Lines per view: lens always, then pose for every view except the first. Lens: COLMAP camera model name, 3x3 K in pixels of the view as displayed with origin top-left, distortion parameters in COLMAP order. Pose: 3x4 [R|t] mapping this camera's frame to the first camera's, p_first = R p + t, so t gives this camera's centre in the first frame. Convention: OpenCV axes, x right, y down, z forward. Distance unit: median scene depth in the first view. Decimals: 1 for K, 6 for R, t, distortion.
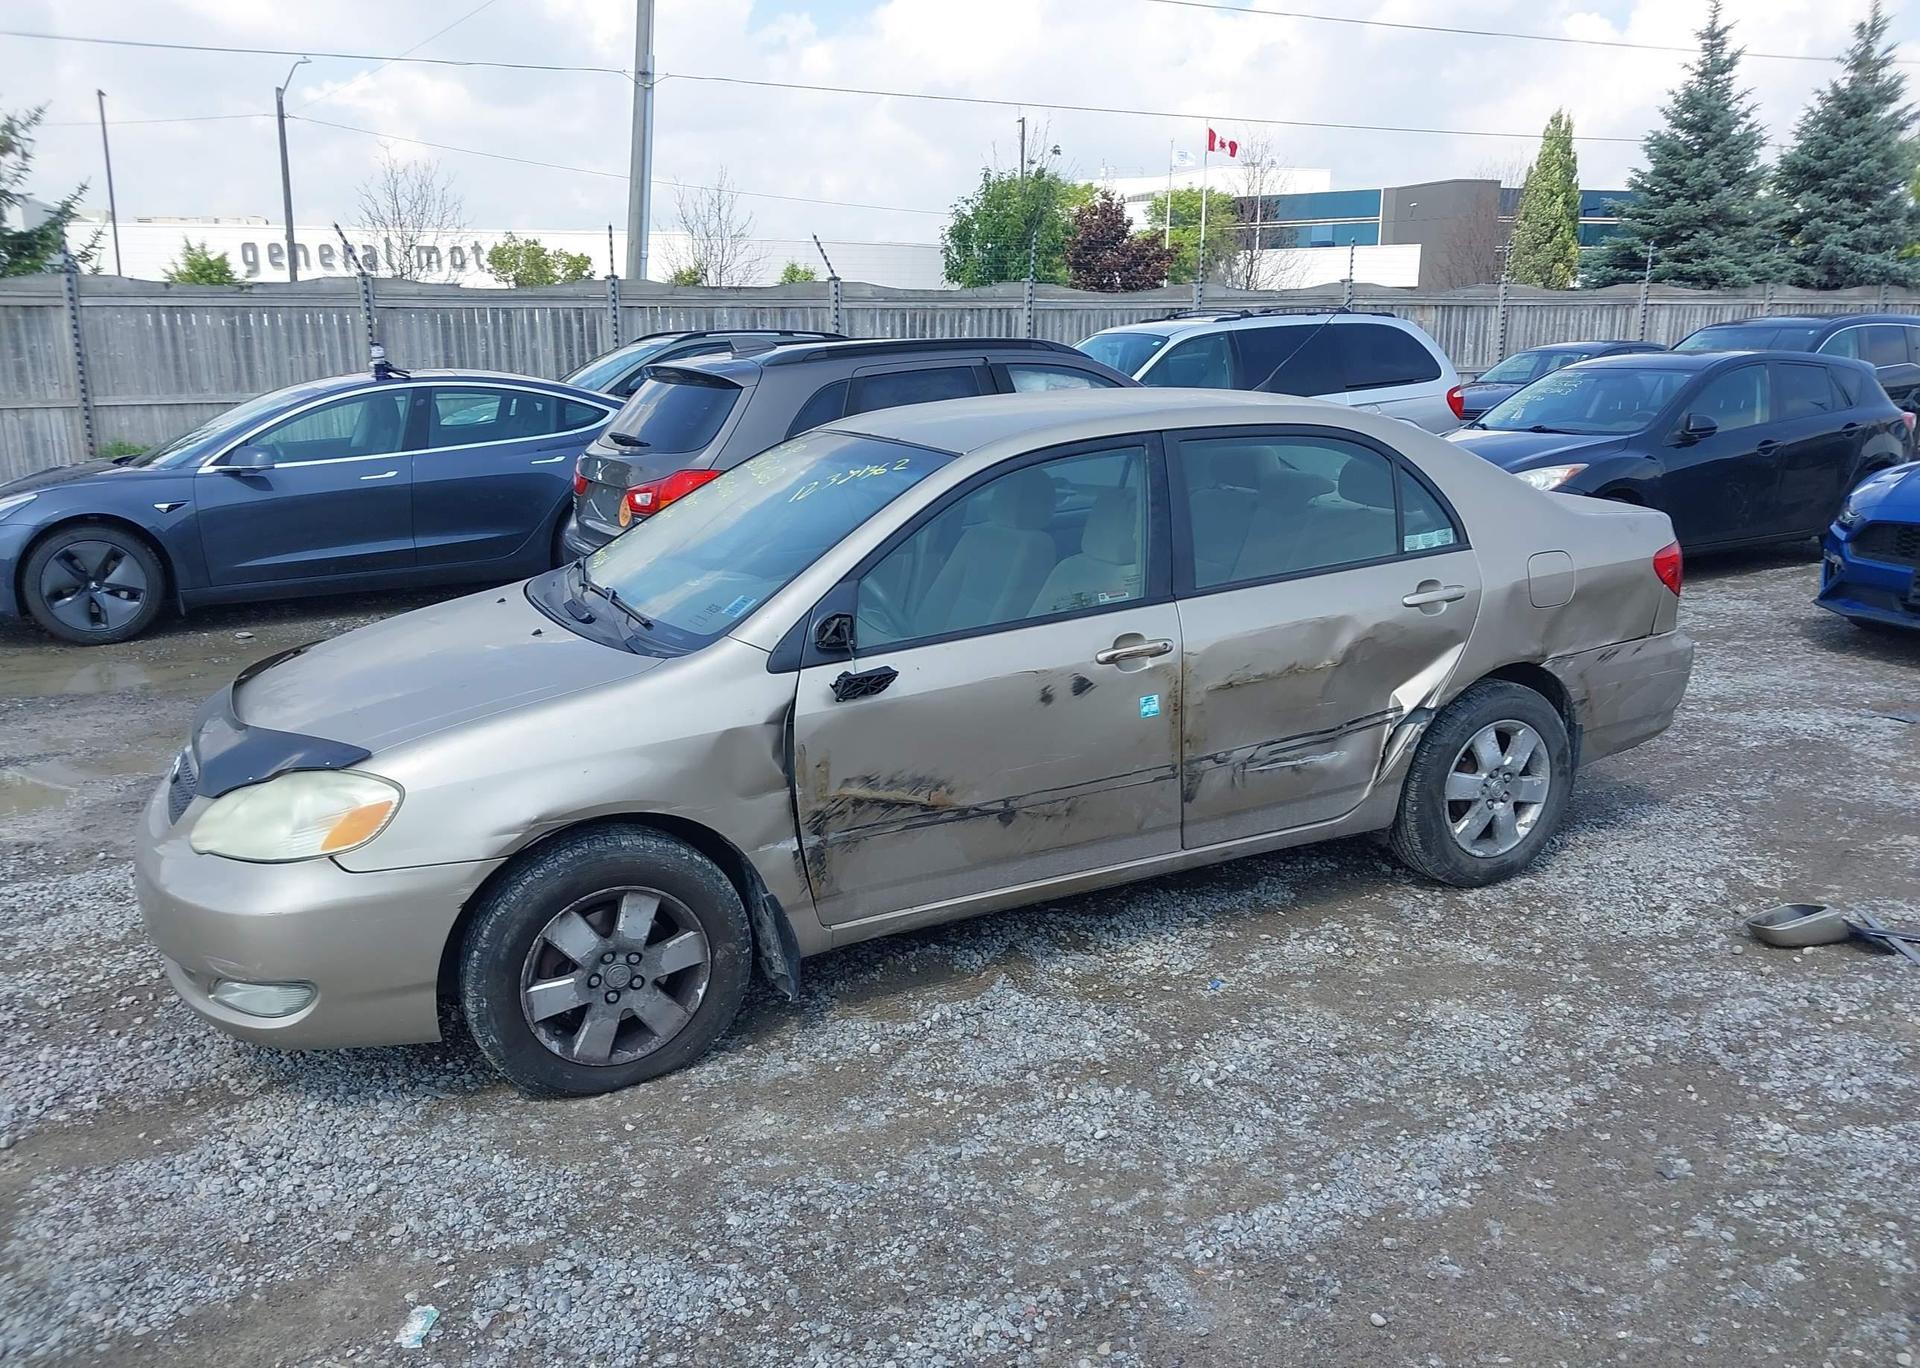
lens RADIAL K [[1670.7, 0, 1006.2], [0, 1670.7, 686.4], [0, 0, 1]] dist [0.009549, -0.011818]
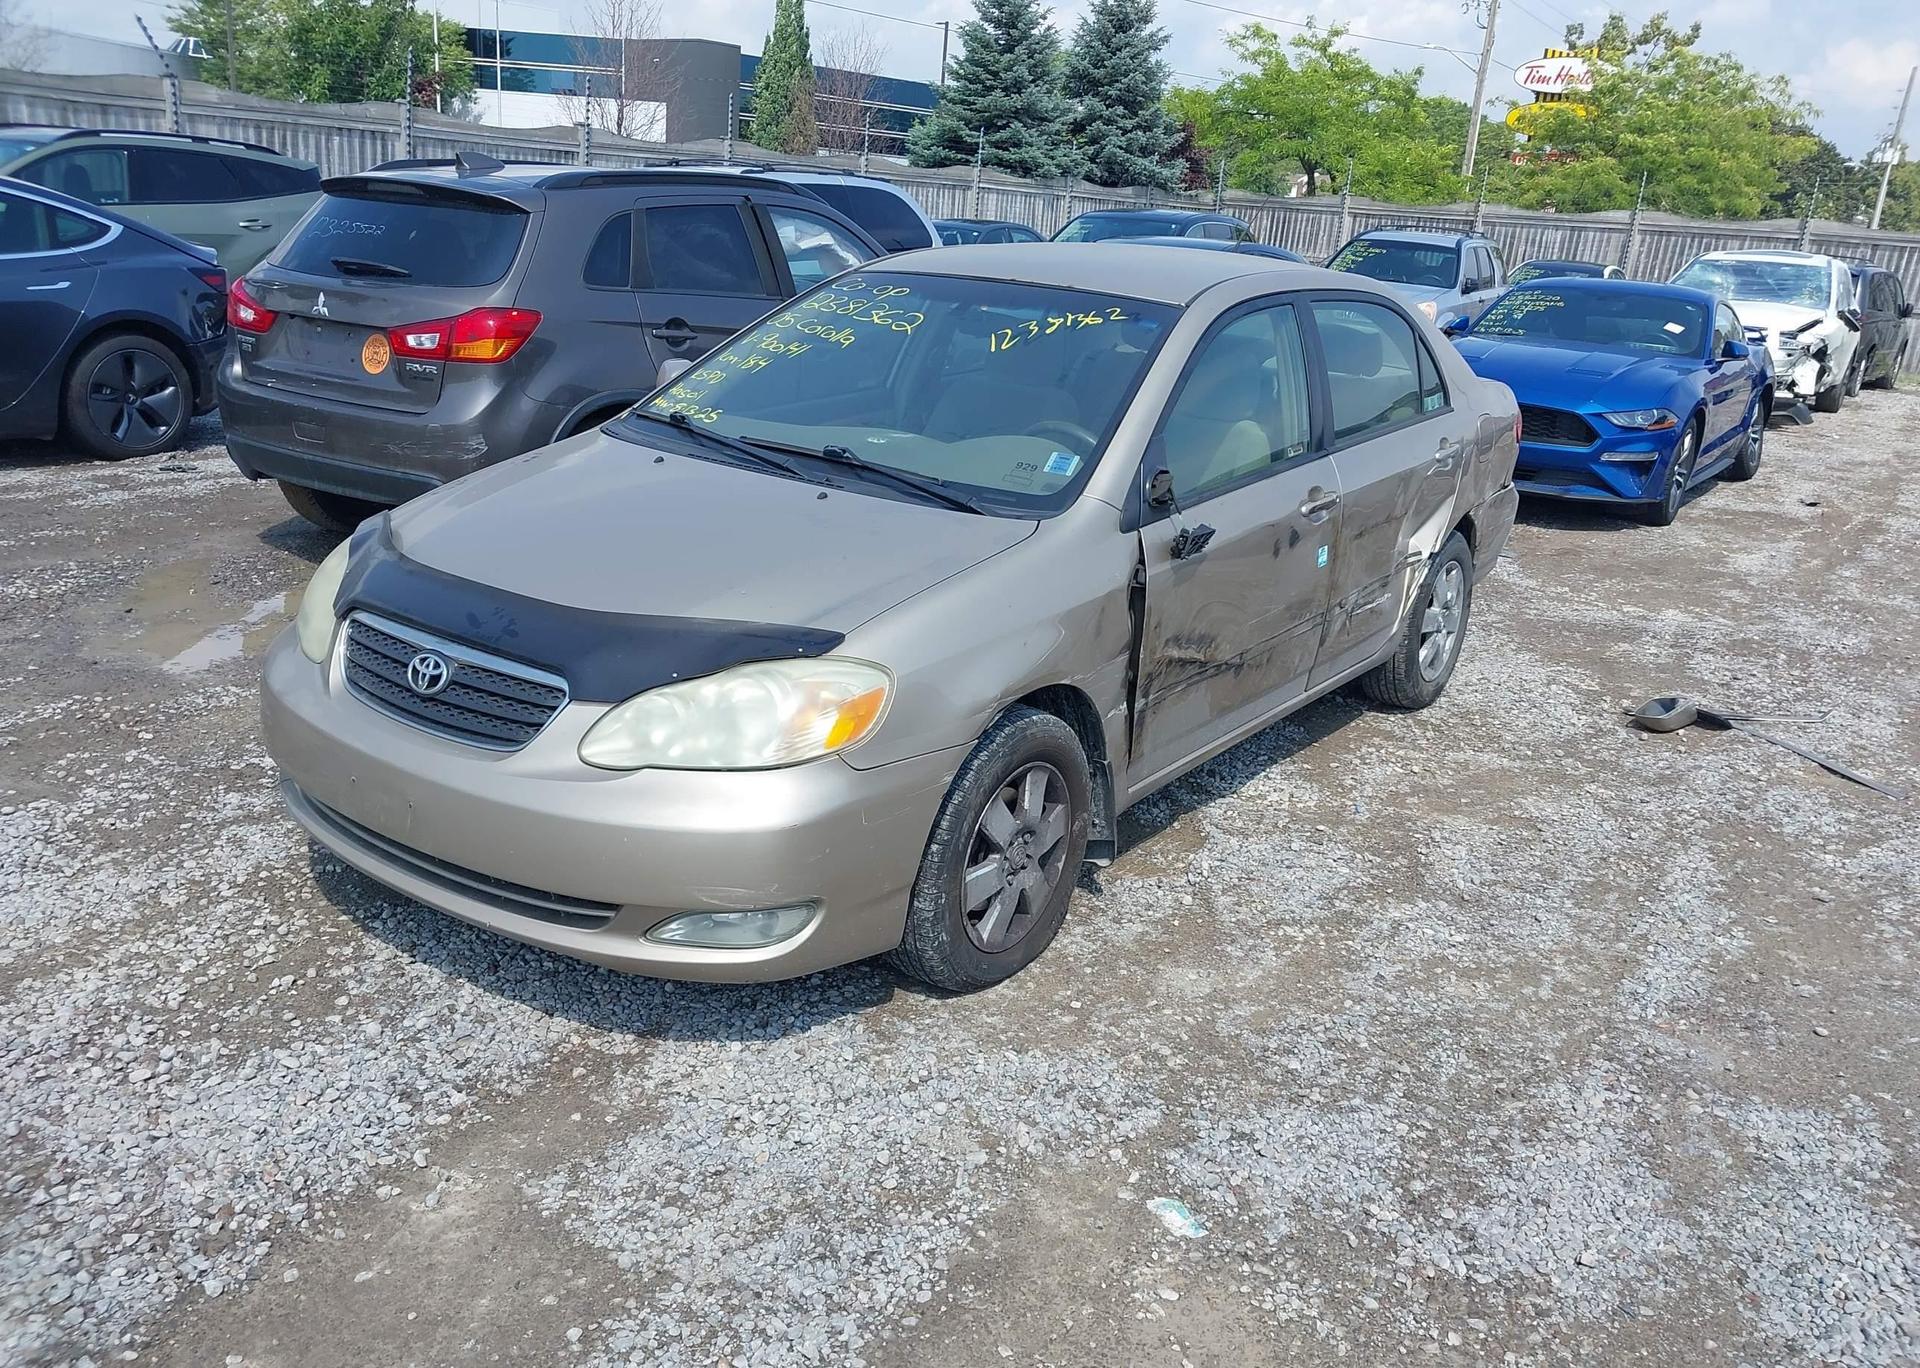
lens RADIAL K [[1605.9, 0, 961.1], [0, 1605.9, 744.9], [0, 0, 1]] dist [-0.000463, 0.014750]
pose [[0.866356, -0.087738, 0.491660, -0.526465], [0.026224, 0.991082, 0.130650, -0.007989], [-0.498739, -0.100296, 0.860930, 0.172607]]
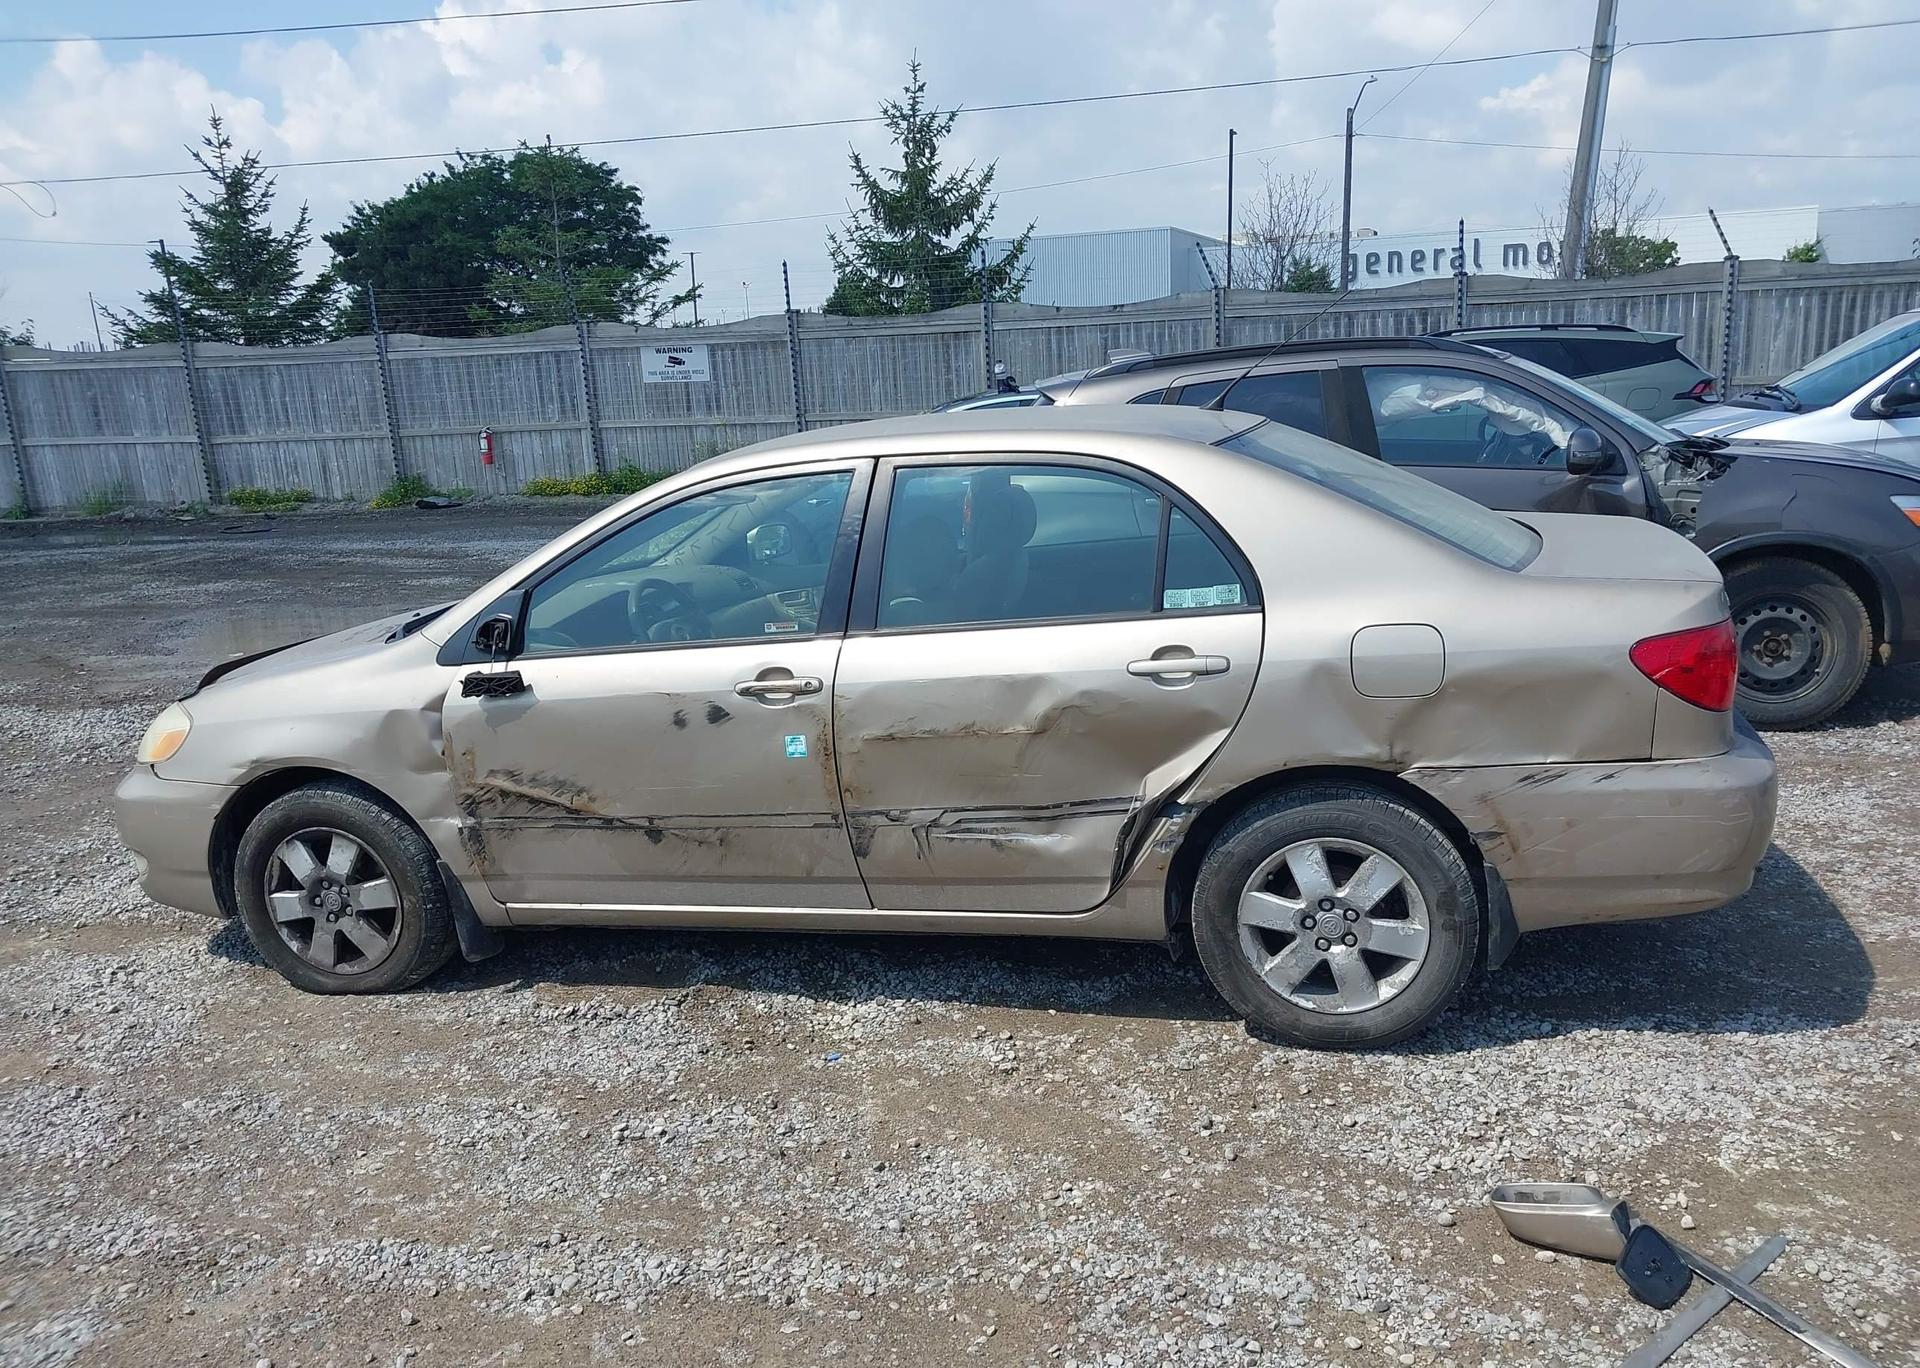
lens RADIAL K [[1657.2, 0, 1000.5], [0, 1657.2, 684.2], [0, 0, 1]] dist [0.026705, -0.009140]
pose [[0.719124, 0.109914, -0.686134, 0.686682], [-0.107017, 0.993149, 0.046934, -0.067581], [0.686592, 0.039677, 0.725960, 0.335639]]
